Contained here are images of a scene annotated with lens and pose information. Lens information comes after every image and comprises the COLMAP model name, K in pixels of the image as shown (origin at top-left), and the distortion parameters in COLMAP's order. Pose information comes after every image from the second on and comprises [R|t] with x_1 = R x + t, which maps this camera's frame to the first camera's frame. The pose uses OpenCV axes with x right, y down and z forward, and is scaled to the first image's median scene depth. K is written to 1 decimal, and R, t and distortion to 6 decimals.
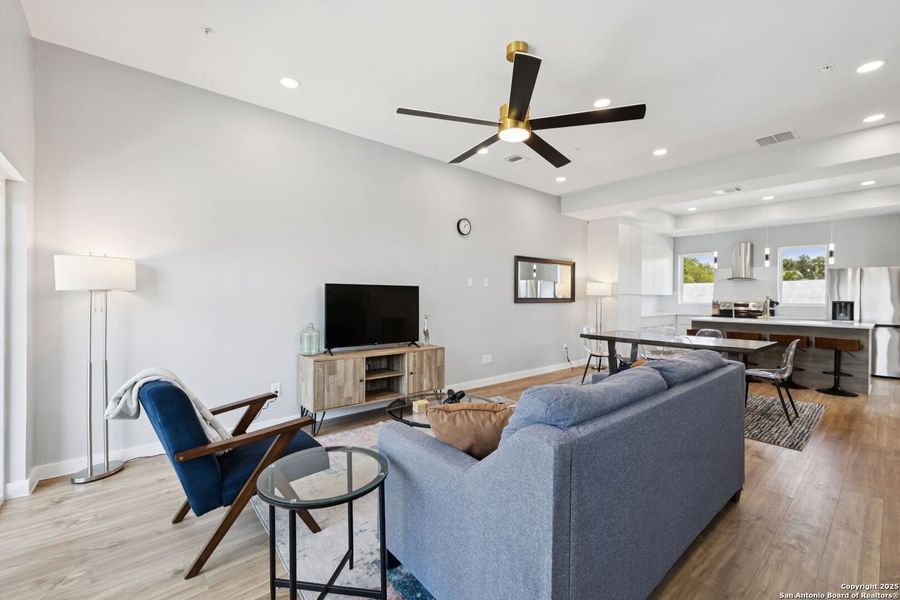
lens RADIAL K [[381.3, 0, 450.7], [0, 381.3, 297.8], [0, 0, 1]] dist [0.001155, 0.000098]
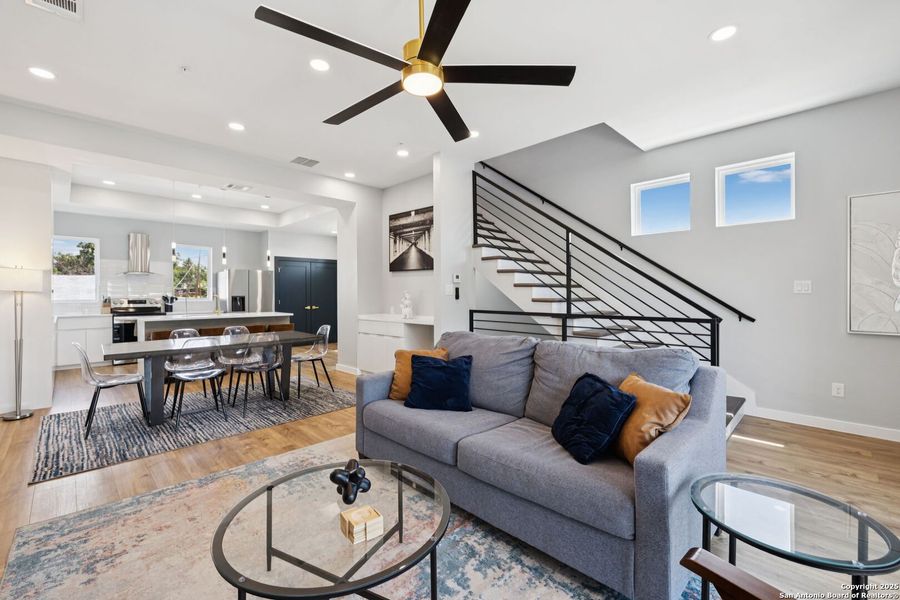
lens RADIAL K [[381.3, 0, 450.7], [0, 381.3, 297.8], [0, 0, 1]] dist [0.001155, 0.000098]
pose [[-0.082666, -0.015420, 0.996458, -0.254581], [0.004251, 0.999866, 0.015825, -0.002052], [-0.996568, 0.005545, -0.082589, 0.412059]]
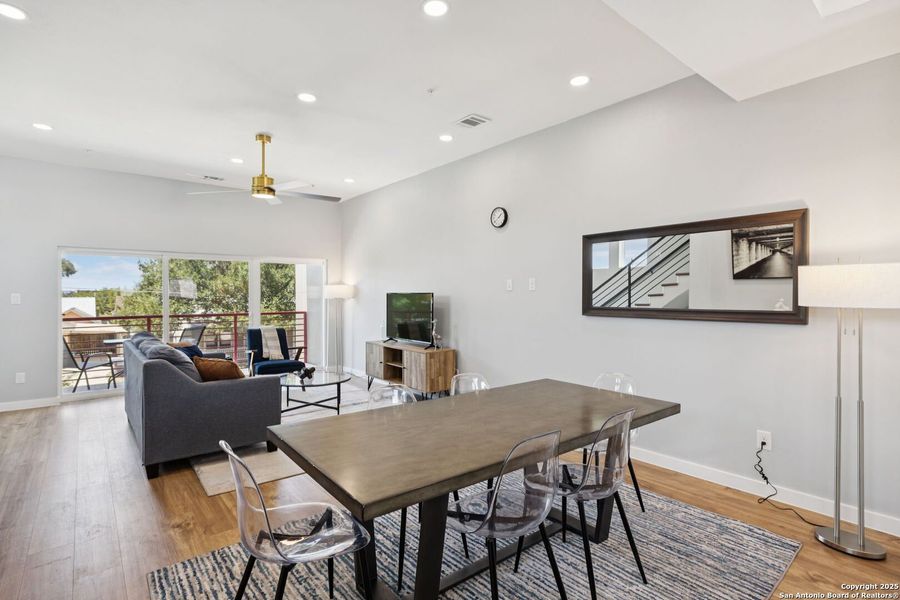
lens RADIAL K [[449.4, 0, 450.0], [0, 449.4, 300.0], [0, 0, 1]] dist [0.000363, -0.000054]
pose [[-0.016362, 0.006080, -0.999848, 0.781718], [-0.003237, 0.999976, 0.006134, -0.012873], [0.999861, 0.003337, -0.016342, 0.723714]]
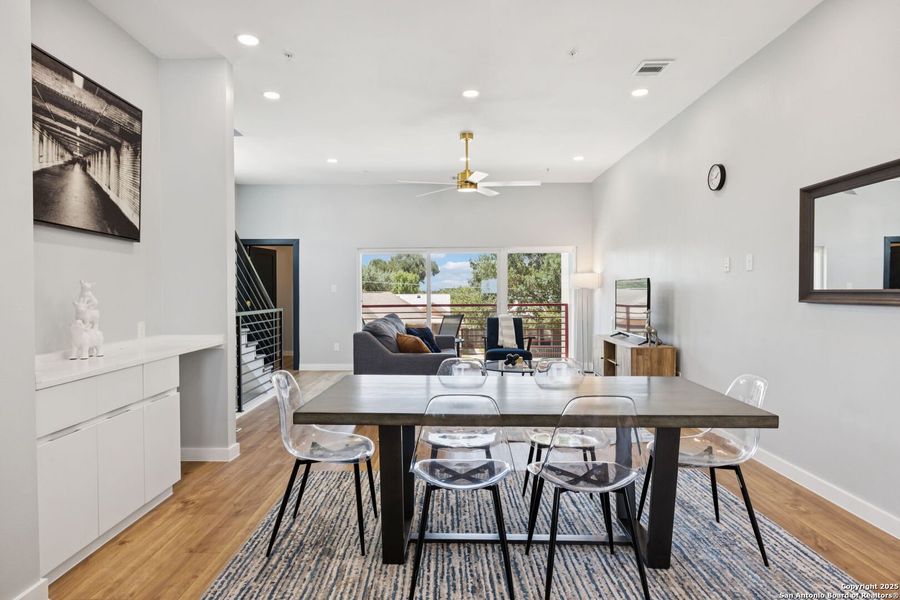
lens RADIAL K [[515.0, 0, 447.4], [0, 515.0, 301.9], [0, 0, 1]] dist [-0.005758, -0.000882]
pose [[-0.650042, 0.012353, -0.759798, 0.761167], [-0.000748, 0.999857, 0.016896, 0.003050], [0.759898, 0.011552, -0.649940, 0.961978]]
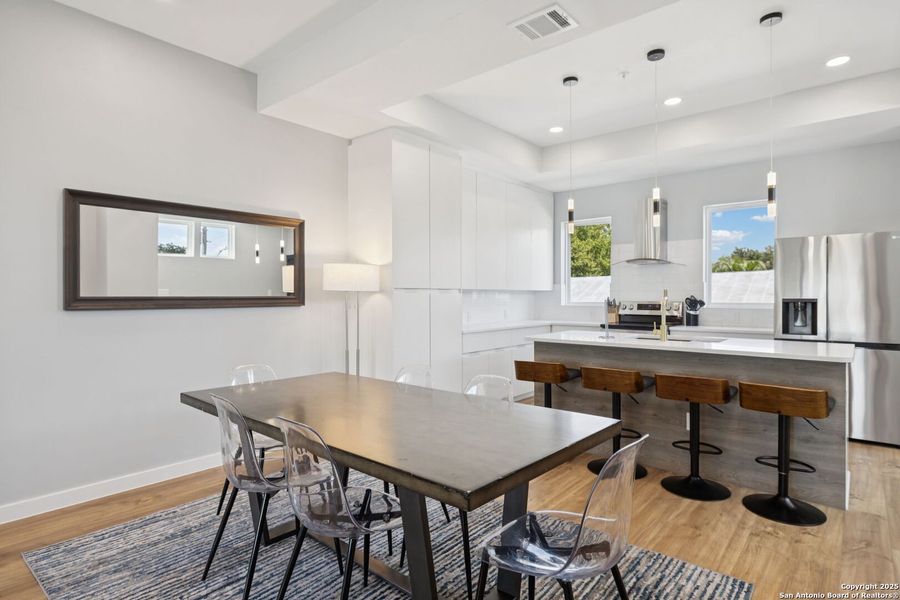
lens RADIAL K [[488.9, 0, 449.6], [0, 488.9, 297.2], [0, 0, 1]] dist [-0.002364, 0.000280]
pose [[0.986641, -0.008267, 0.162702, 0.427440], [0.008315, 0.999965, 0.000382, 0.002533], [-0.162700, 0.000976, 0.986675, 0.400263]]
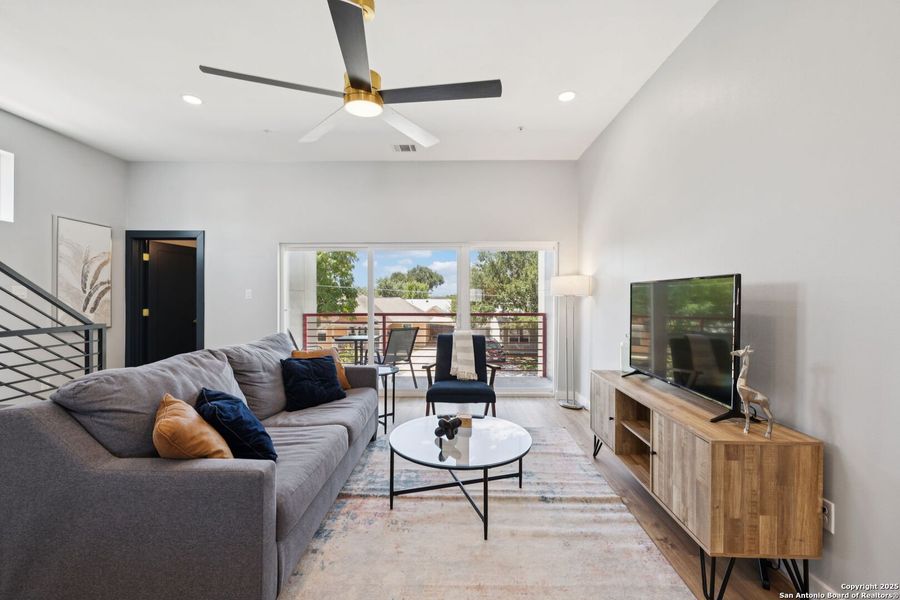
lens RADIAL K [[381.3, 0, 450.7], [0, 381.3, 297.8], [0, 0, 1]] dist [0.001155, 0.000098]
pose [[-0.653818, -0.006654, -0.756622, 0.277306], [-0.007974, 0.999966, -0.001904, -0.002258], [0.756610, 0.004789, -0.653849, 0.700297]]
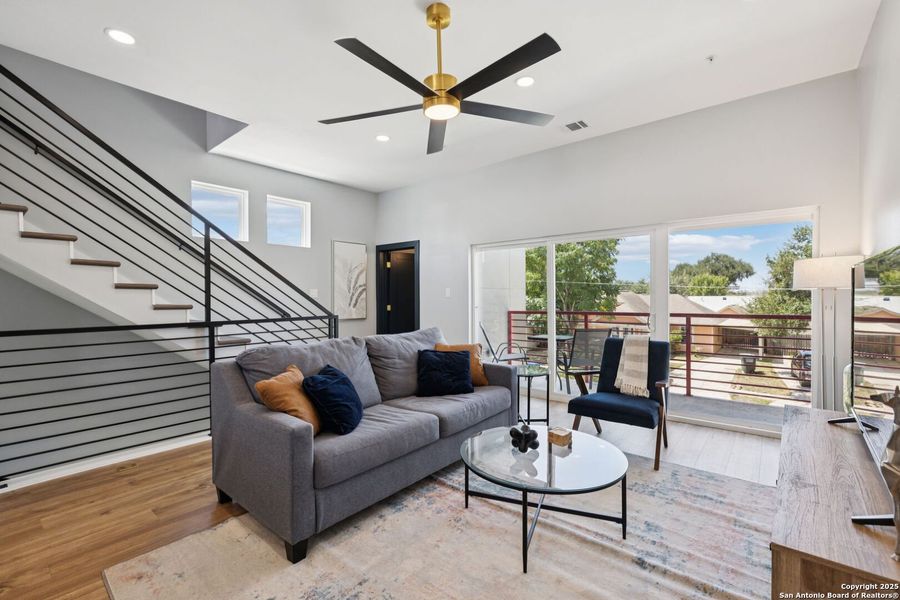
lens RADIAL K [[401.4, 0, 446.8], [0, 401.4, 296.8], [0, 0, 1]] dist [0.000141, -0.000020]
pose [[-0.984093, 0.001113, -0.177650, 0.131808], [0.000350, 0.999991, 0.004326, -0.002326], [0.177653, 0.004195, -0.984084, 0.785674]]
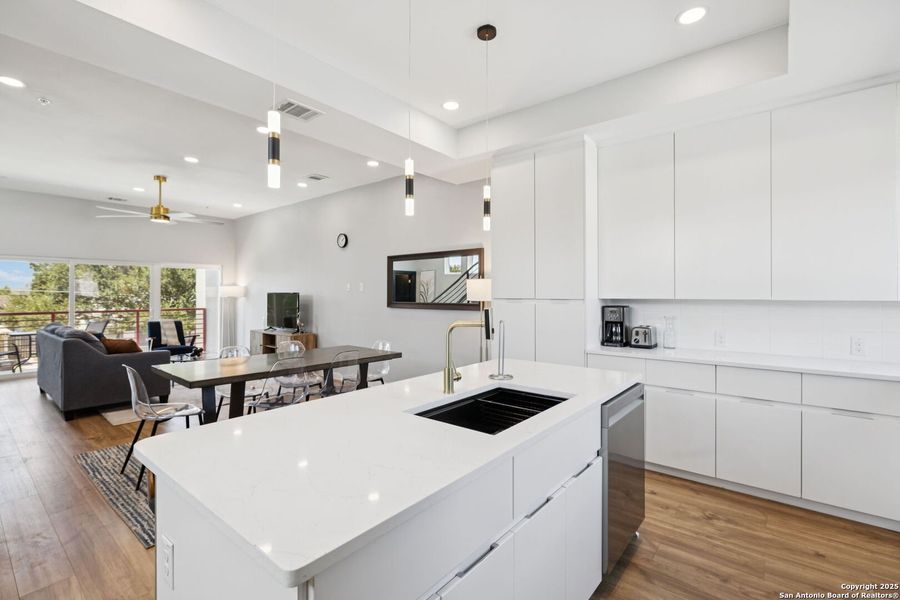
lens RADIAL K [[414.2, 0, 448.7], [0, 414.2, 294.7], [0, 0, 1]] dist [0.002954, 0.000761]
pose [[0.175825, -0.004227, -0.984412, 1.058760], [-0.003401, 0.999982, -0.004902, -0.012065], [0.984416, 0.004210, 0.175808, 0.870066]]
